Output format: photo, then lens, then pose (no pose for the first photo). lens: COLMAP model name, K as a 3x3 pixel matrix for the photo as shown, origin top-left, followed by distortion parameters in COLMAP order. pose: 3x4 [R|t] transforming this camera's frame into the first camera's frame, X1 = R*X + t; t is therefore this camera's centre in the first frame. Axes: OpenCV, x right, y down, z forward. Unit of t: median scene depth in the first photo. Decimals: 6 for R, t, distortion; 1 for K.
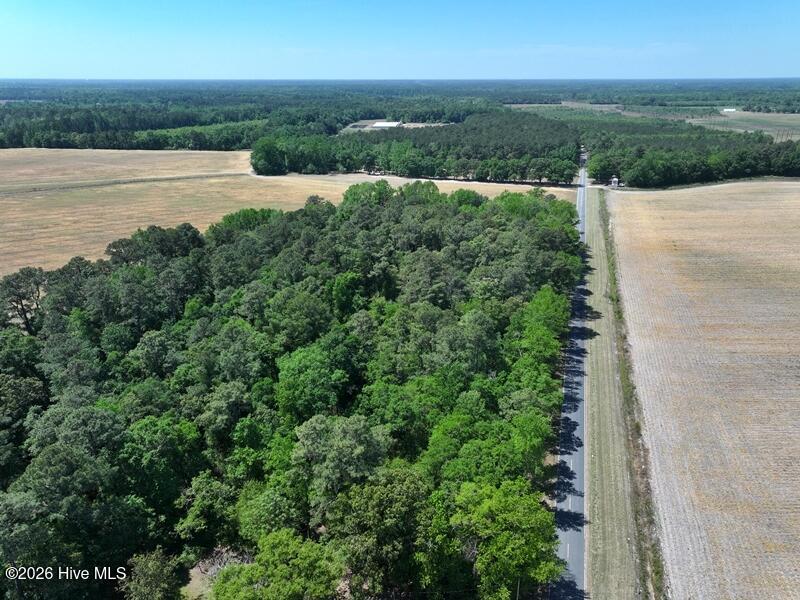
lens RADIAL K [[561.6, 0, 404.7], [0, 561.6, 300.0], [0, 0, 1]] dist [0.004742, 0.004953]
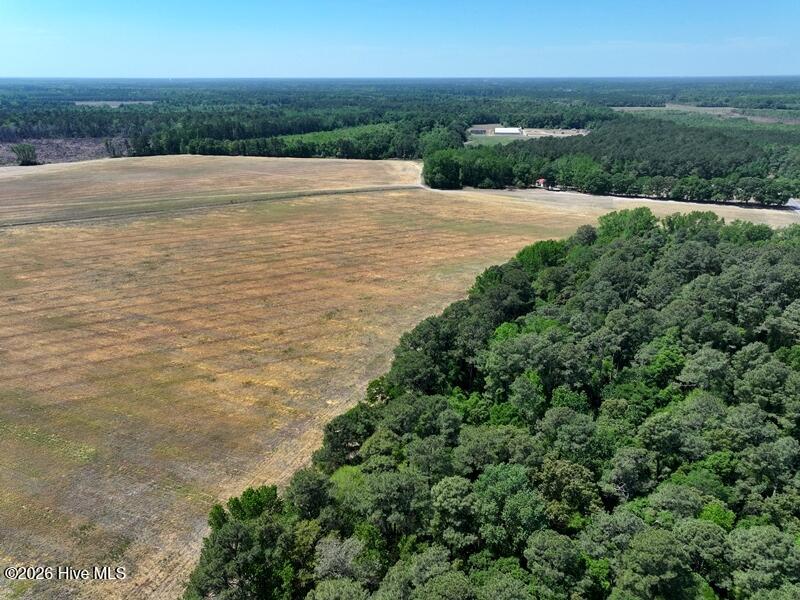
lens RADIAL K [[561.6, 0, 404.7], [0, 561.6, 300.0], [0, 0, 1]] dist [0.004742, 0.004953]
pose [[0.995110, 0.035600, -0.092131, -0.164385], [-0.035251, 0.999364, 0.005411, -0.023488], [0.092265, -0.002137, 0.995732, 0.010306]]
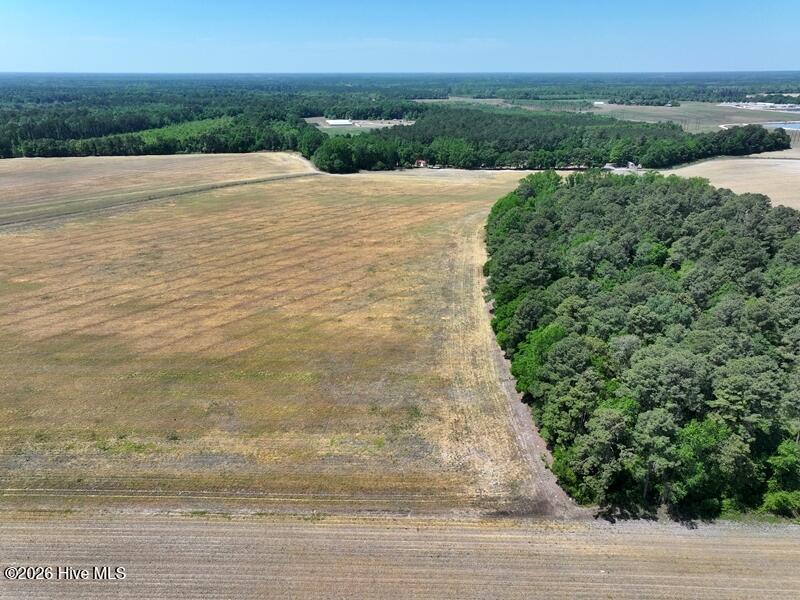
lens RADIAL K [[561.6, 0, 404.7], [0, 561.6, 300.0], [0, 0, 1]] dist [0.004742, 0.004953]
pose [[0.958812, -0.106965, 0.263130, -0.338202], [0.104130, 0.994256, 0.024739, 0.005241], [-0.264265, 0.003680, 0.964443, -0.059427]]
